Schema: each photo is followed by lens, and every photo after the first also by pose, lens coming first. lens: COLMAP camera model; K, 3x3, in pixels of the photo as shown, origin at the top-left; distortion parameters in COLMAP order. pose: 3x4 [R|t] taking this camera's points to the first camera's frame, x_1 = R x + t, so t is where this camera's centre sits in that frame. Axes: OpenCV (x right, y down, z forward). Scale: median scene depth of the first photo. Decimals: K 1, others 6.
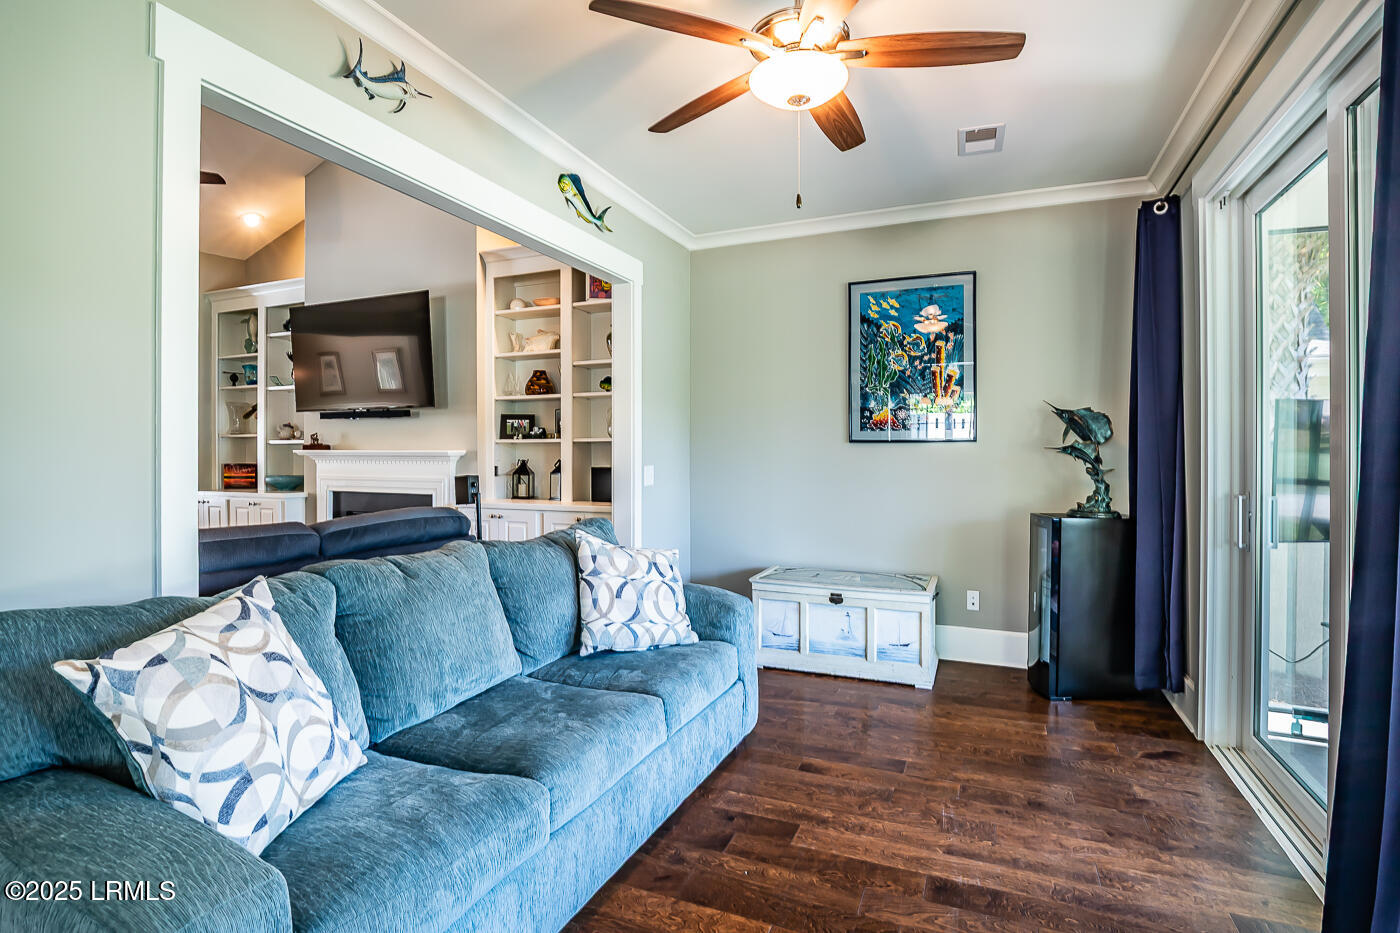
lens RADIAL K [[687.9, 0, 709.5], [0, 687.9, 451.2], [0, 0, 1]] dist [-0.031230, 0.004122]
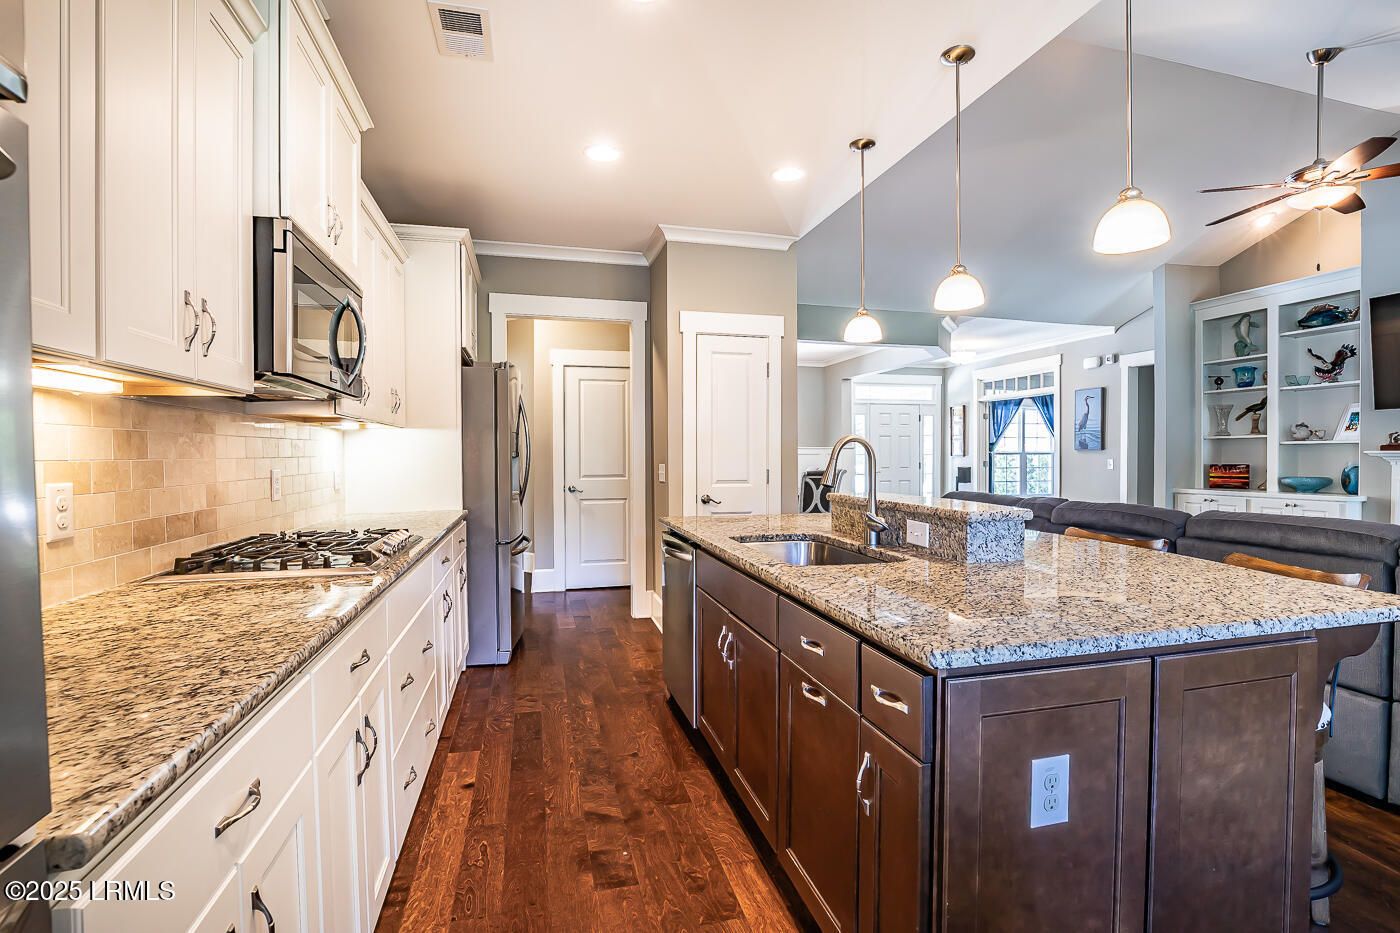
lens RADIAL K [[638.6, 0, 701.8], [0, 638.6, 468.1], [0, 0, 1]] dist [-0.033447, 0.004735]
pose [[0.603232, 0.016840, -0.797388, -0.648392], [0.003237, 0.999717, 0.023562, -0.000656], [0.797559, -0.016795, 0.603007, -0.331677]]
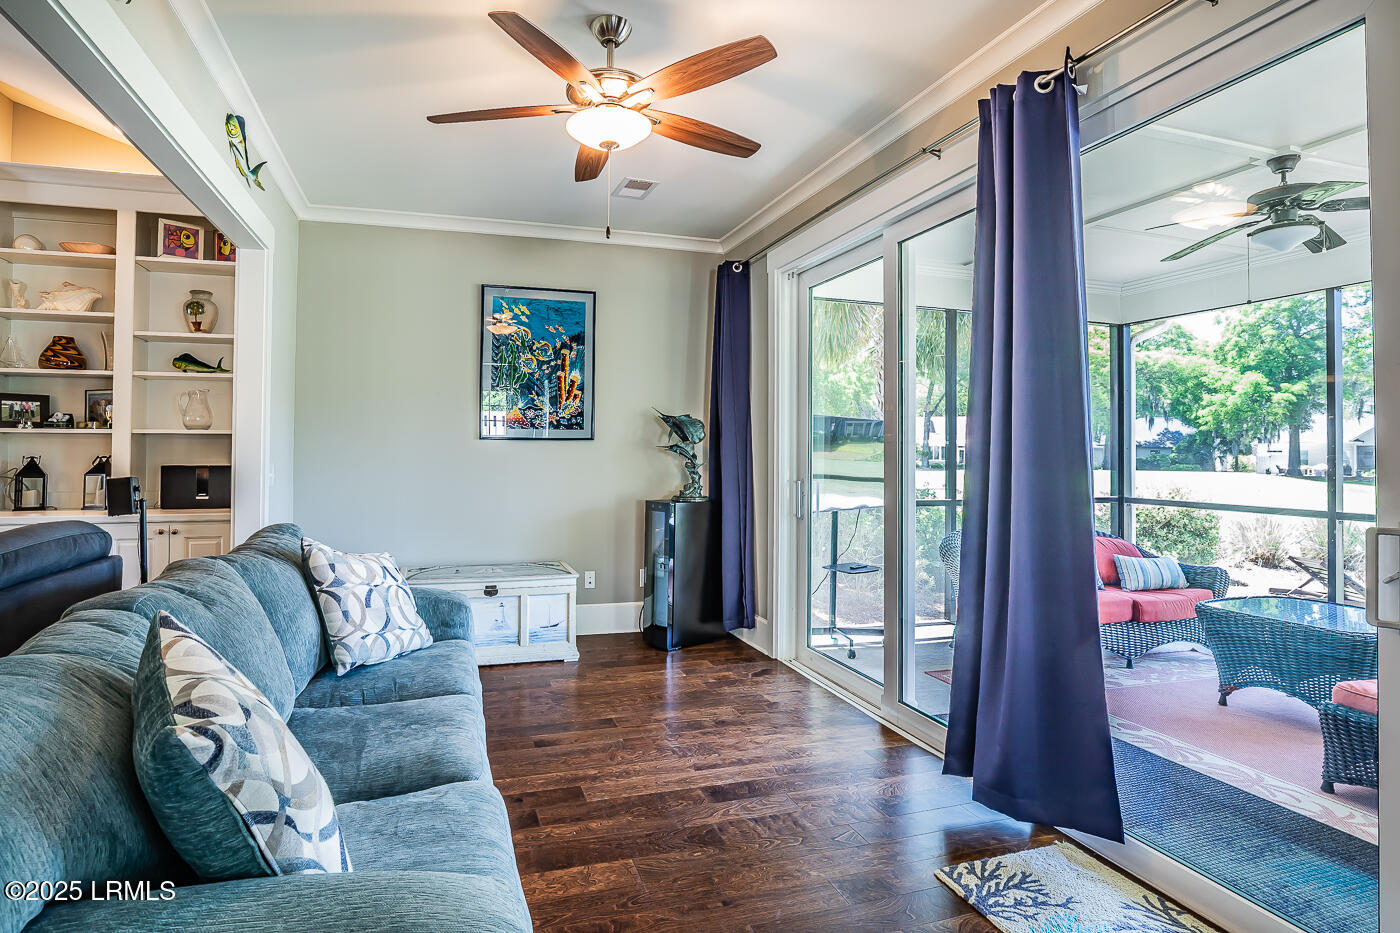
lens RADIAL K [[715.5, 0, 644.9], [0, 715.5, 433.0], [0, 0, 1]] dist [-0.024924, 0.000565]
pose [[0.779050, 0.018683, 0.626683, -0.292639], [-0.006676, 0.999746, -0.021505, -0.000854], [-0.626926, 0.012570, 0.778978, 0.014465]]
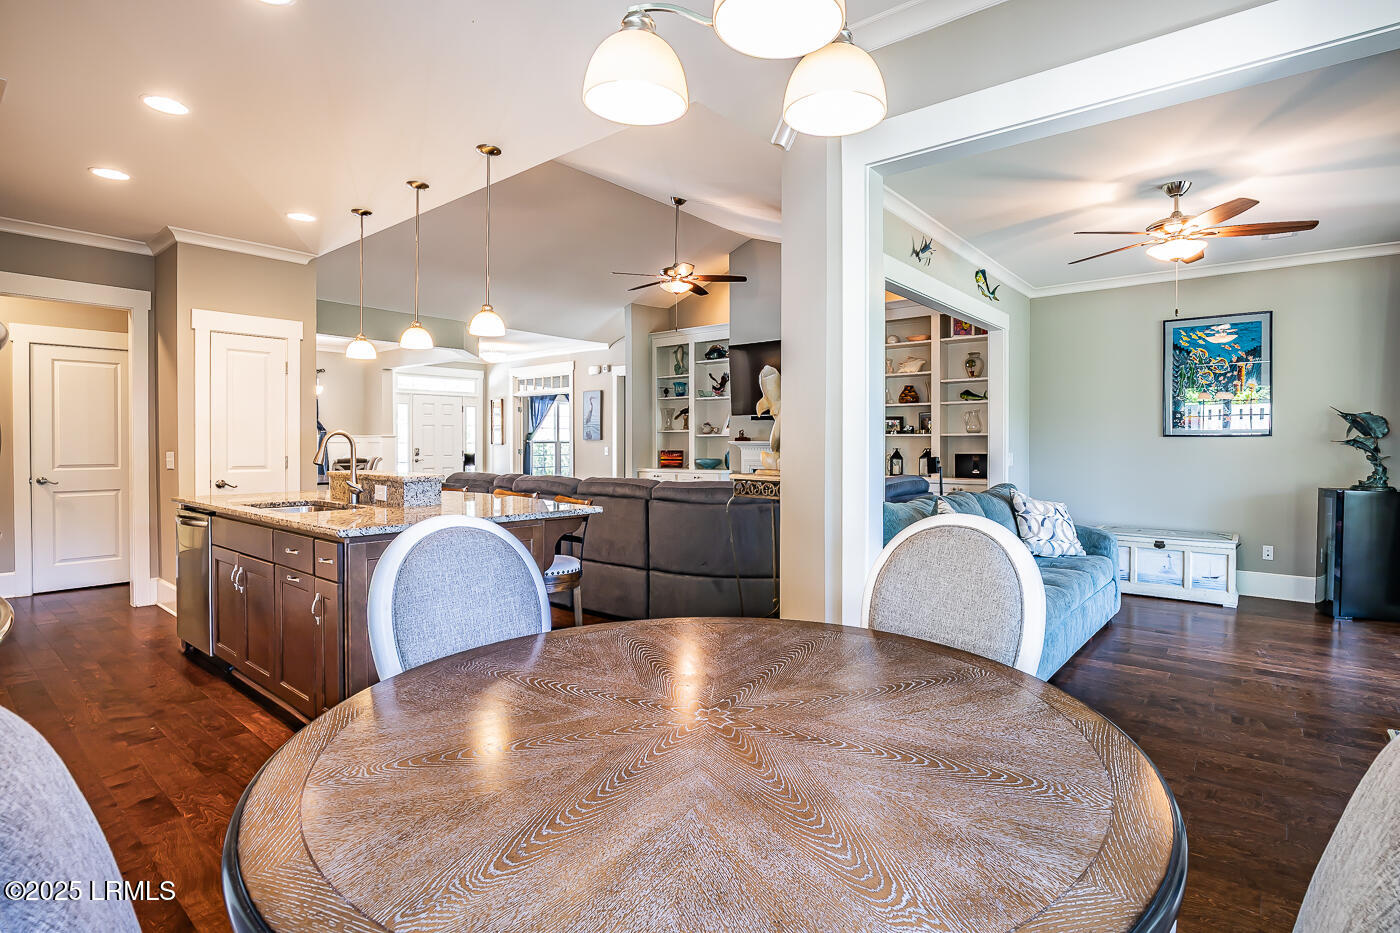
lens RADIAL K [[687.9, 0, 710.8], [0, 687.9, 447.6], [0, 0, 1]] dist [-0.031230, 0.004122]
pose [[0.957875, 0.004014, -0.287158, -0.292380], [-0.001436, 0.999957, 0.009187, -0.001904], [0.287182, -0.008388, 0.957839, -0.602382]]
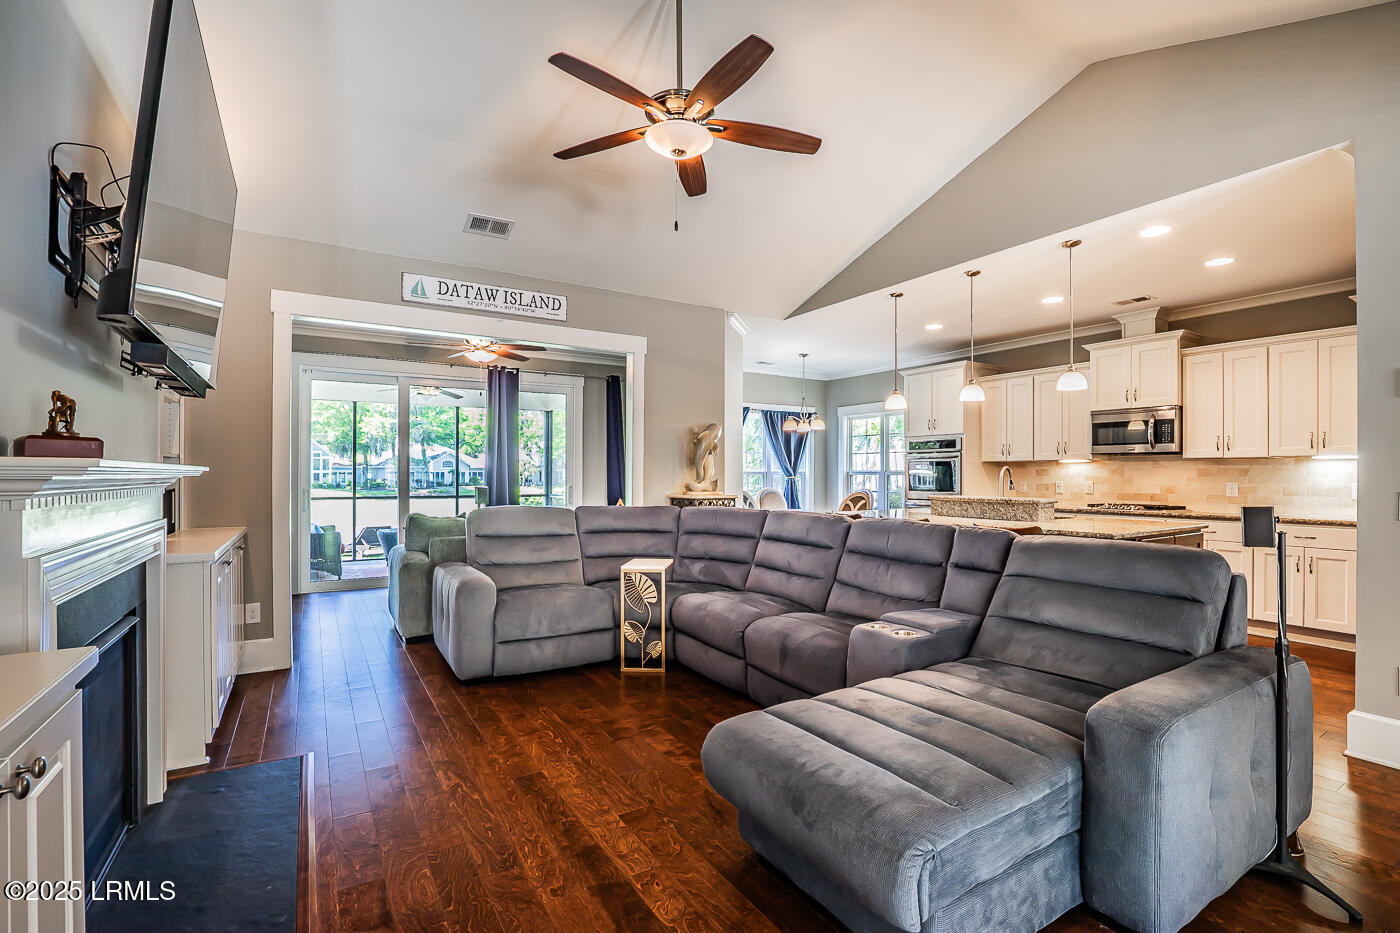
lens RADIAL K [[638.6, 0, 710.5], [0, 638.6, 470.4], [0, 0, 1]] dist [-0.033447, 0.004735]
pose [[-0.820173, 0.000802, 0.572116, -1.240478], [-0.005050, 0.999950, -0.008642, 0.005353], [-0.572094, -0.009977, -0.820127, 1.425763]]
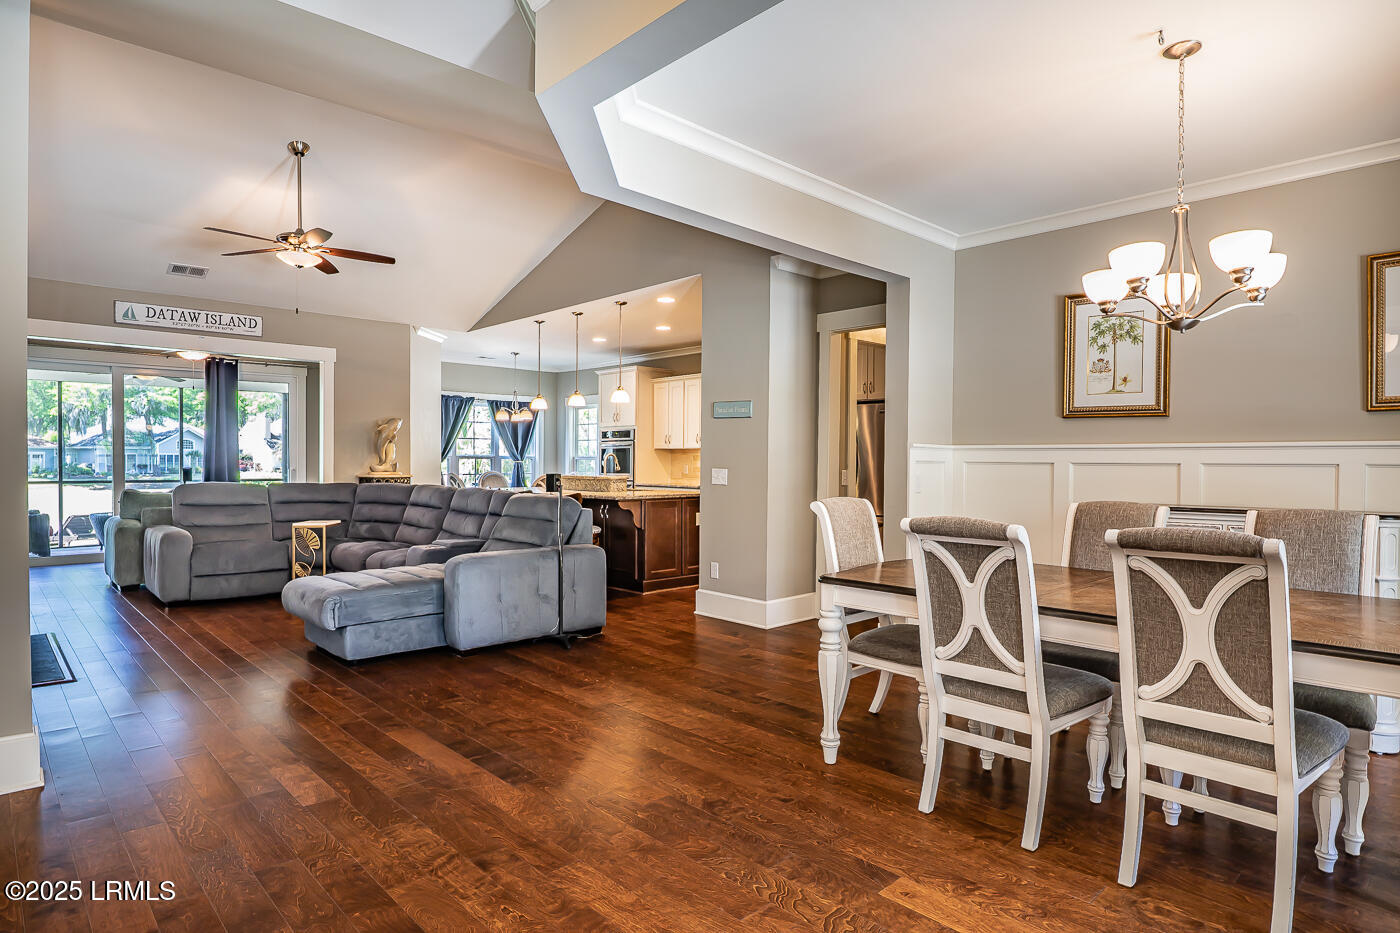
lens RADIAL K [[779.3, 0, 713.4], [0, 779.3, 469.8], [0, 0, 1]] dist [-0.016182, -0.001427]
pose [[-0.919386, -0.011022, 0.393203, -2.061360], [-0.007577, 0.999918, 0.010313, 0.004433], [-0.393285, 0.006502, -0.919394, 1.882066]]
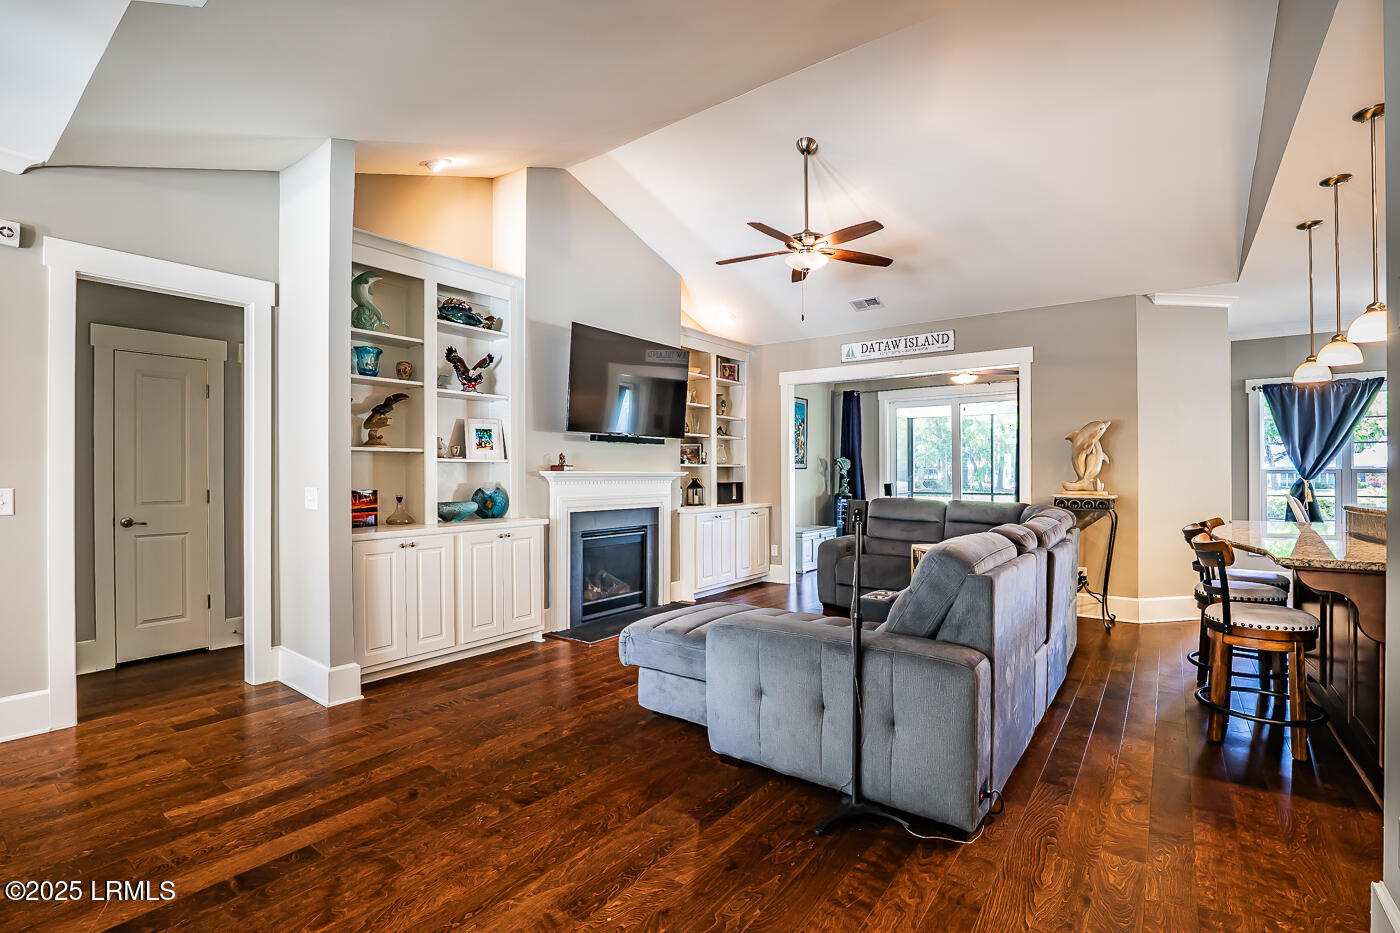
lens RADIAL K [[638.6, 0, 720.7], [0, 638.6, 469.6], [0, 0, 1]] dist [-0.033447, 0.004735]
pose [[0.224678, 0.005295, 0.974419, -1.899301], [-0.001447, 0.999986, -0.005100, 0.000972], [-0.974432, -0.000264, 0.224683, 0.784559]]
